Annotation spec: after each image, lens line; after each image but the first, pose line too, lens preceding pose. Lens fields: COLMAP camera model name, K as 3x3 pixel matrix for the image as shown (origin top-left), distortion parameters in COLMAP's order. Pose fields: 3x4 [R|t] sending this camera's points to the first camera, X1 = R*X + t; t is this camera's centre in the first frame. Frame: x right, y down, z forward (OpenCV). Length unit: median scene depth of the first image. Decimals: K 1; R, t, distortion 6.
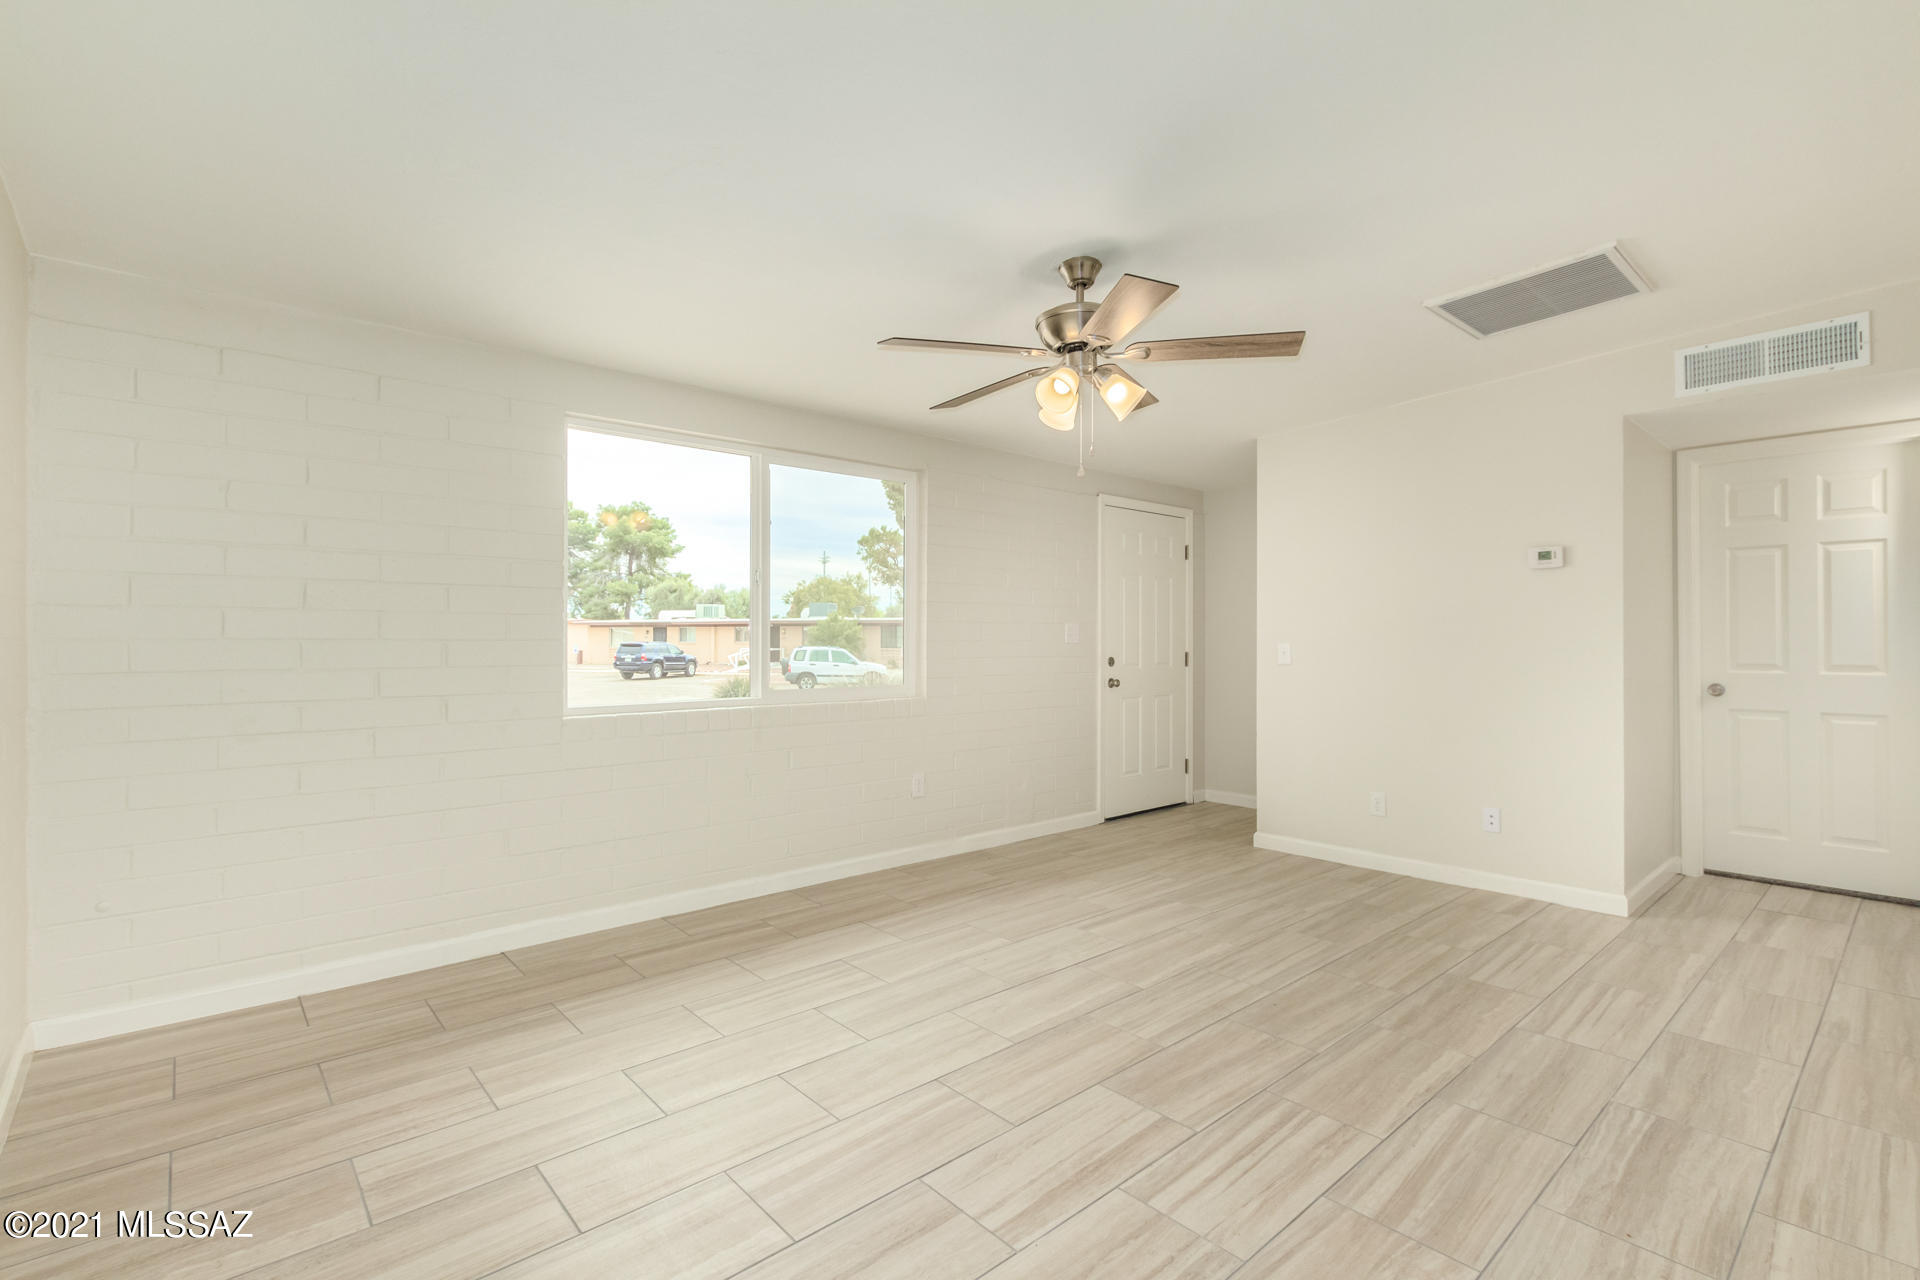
lens RADIAL K [[889.3, 0, 962.4], [0, 889.3, 641.5], [0, 0, 1]] dist [0.011746, -0.005383]
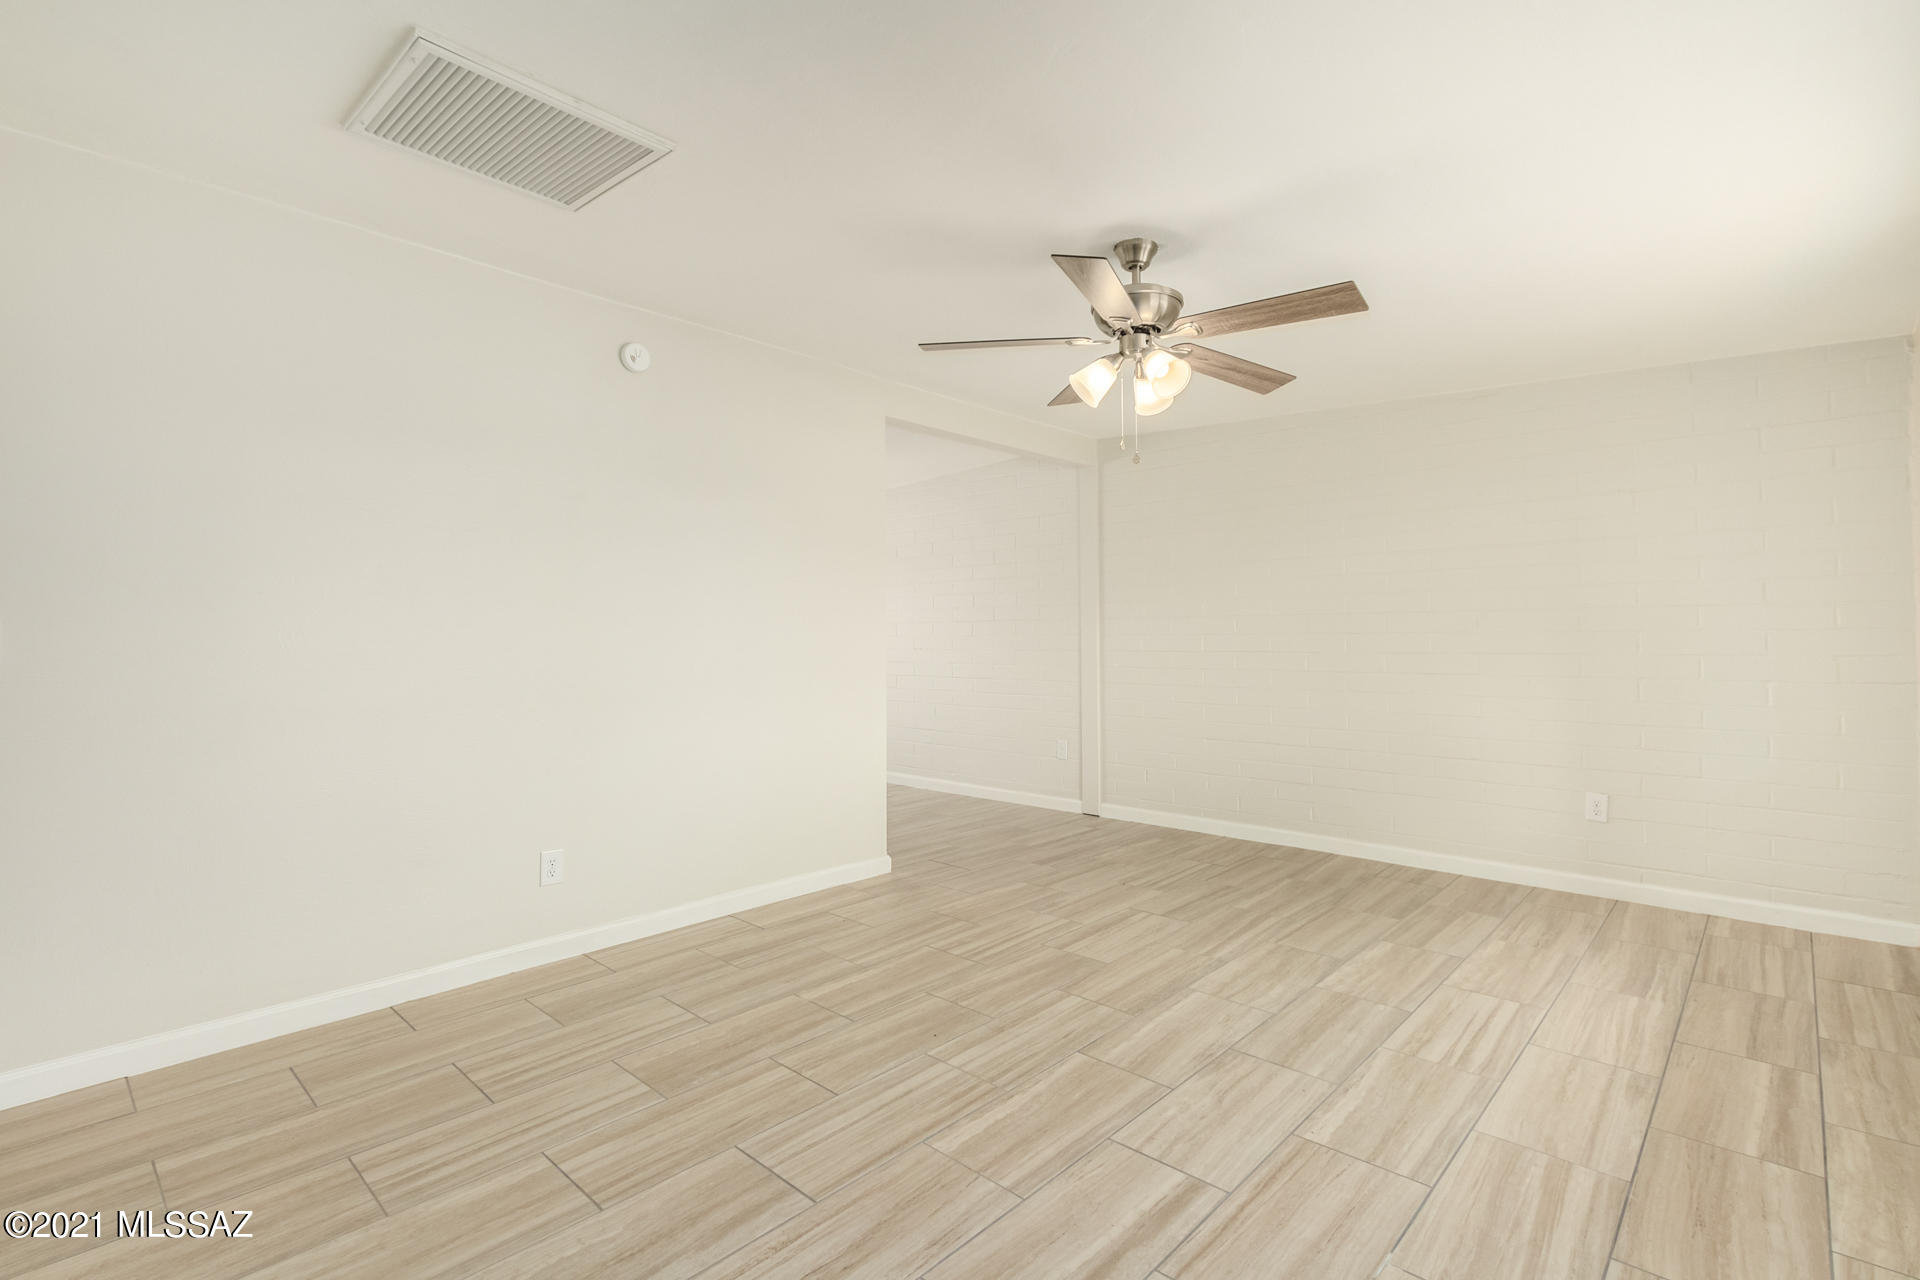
lens RADIAL K [[889.3, 0, 962.4], [0, 889.3, 641.5], [0, 0, 1]] dist [0.011746, -0.005383]
pose [[-0.996048, 0.005850, -0.088622, 0.432363], [0.005230, 0.999960, 0.007231, -0.001433], [0.088660, 0.006739, -0.996039, 2.056360]]
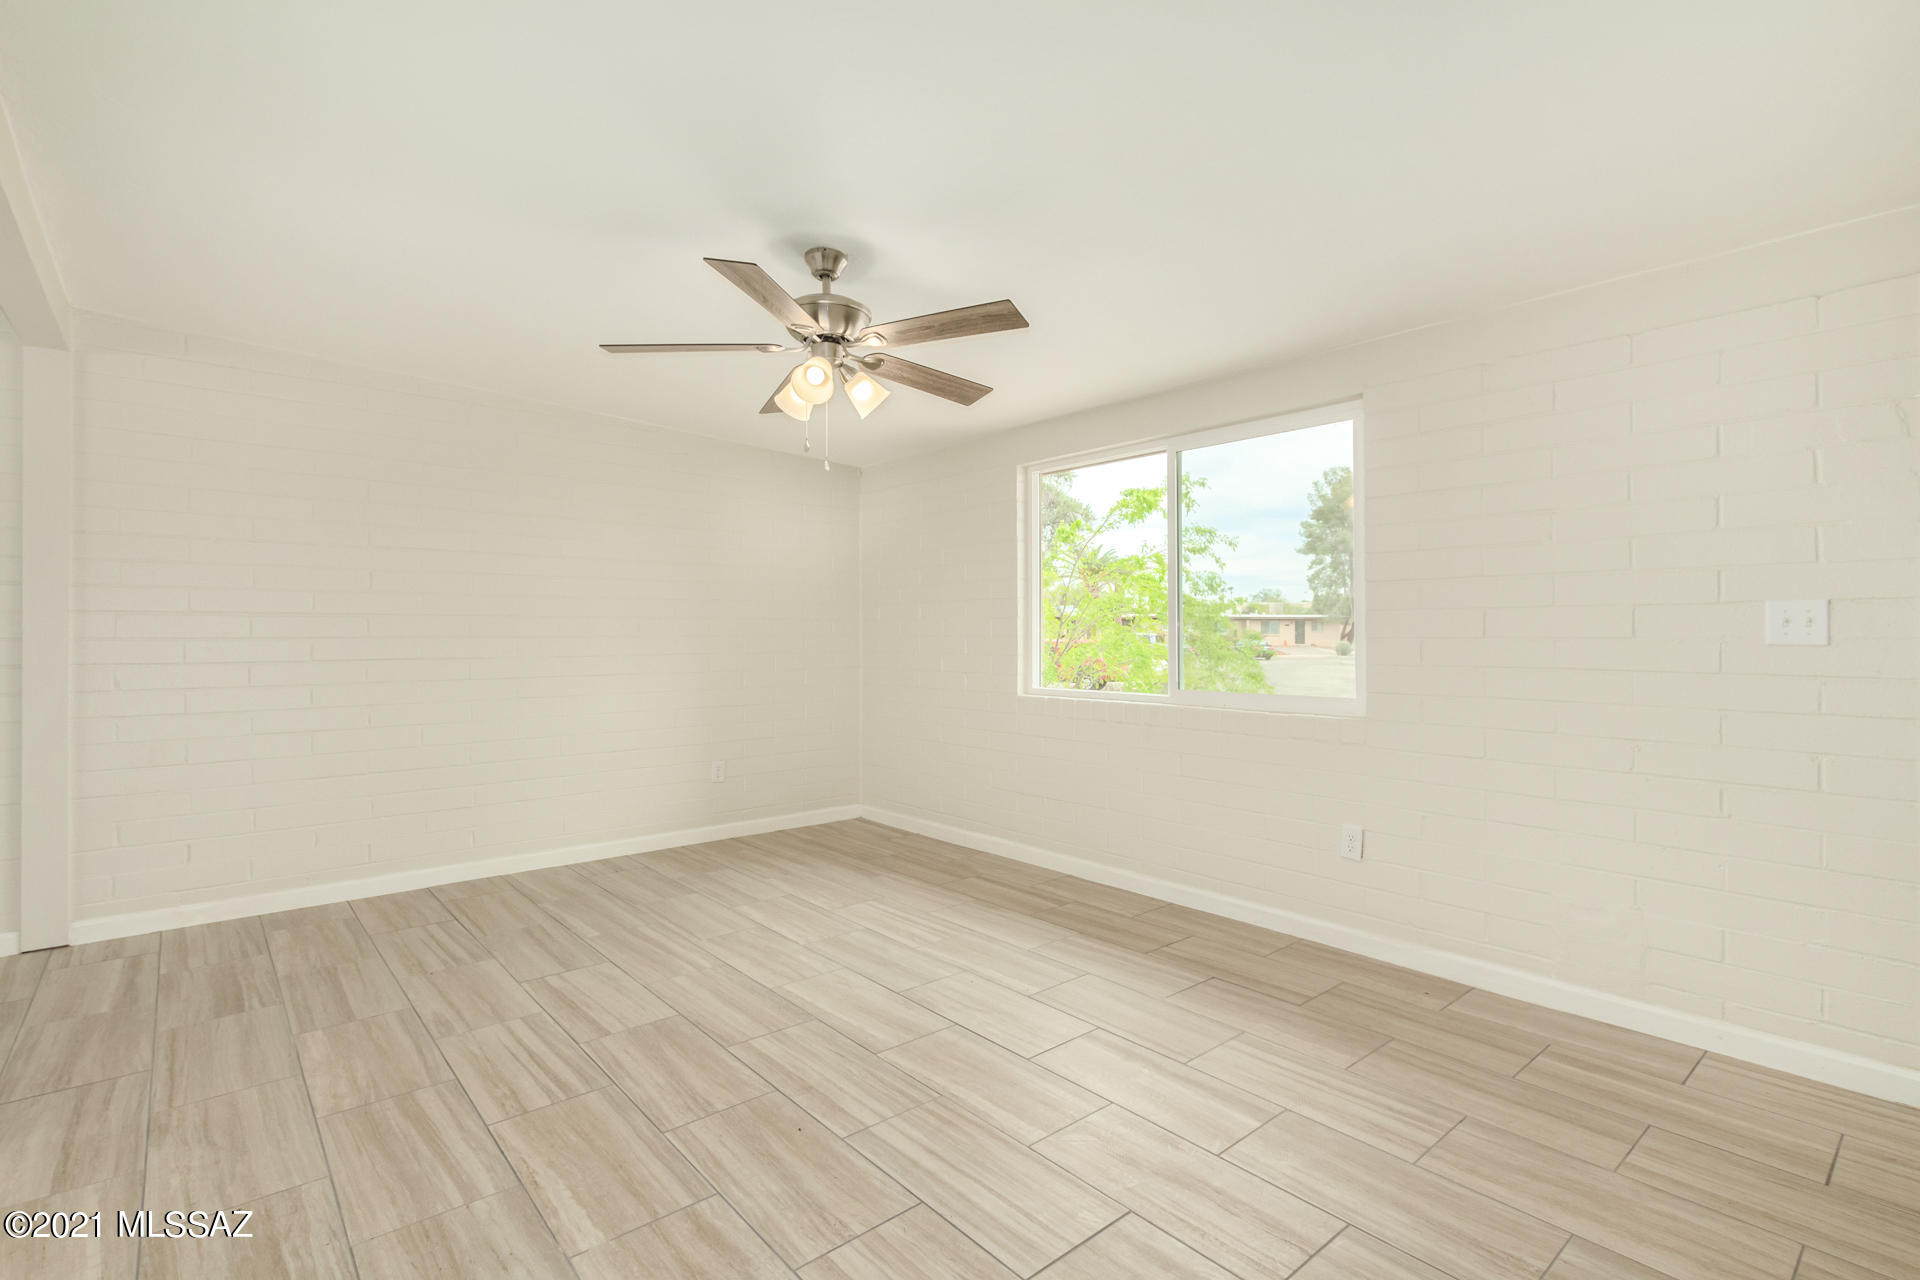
lens RADIAL K [[889.3, 0, 962.4], [0, 889.3, 641.5], [0, 0, 1]] dist [0.011746, -0.005383]
pose [[-0.018504, 0.005243, -0.999815, 1.178079], [-0.001284, 0.999985, 0.005268, -0.005575], [0.999828, 0.001382, -0.018497, 1.239596]]
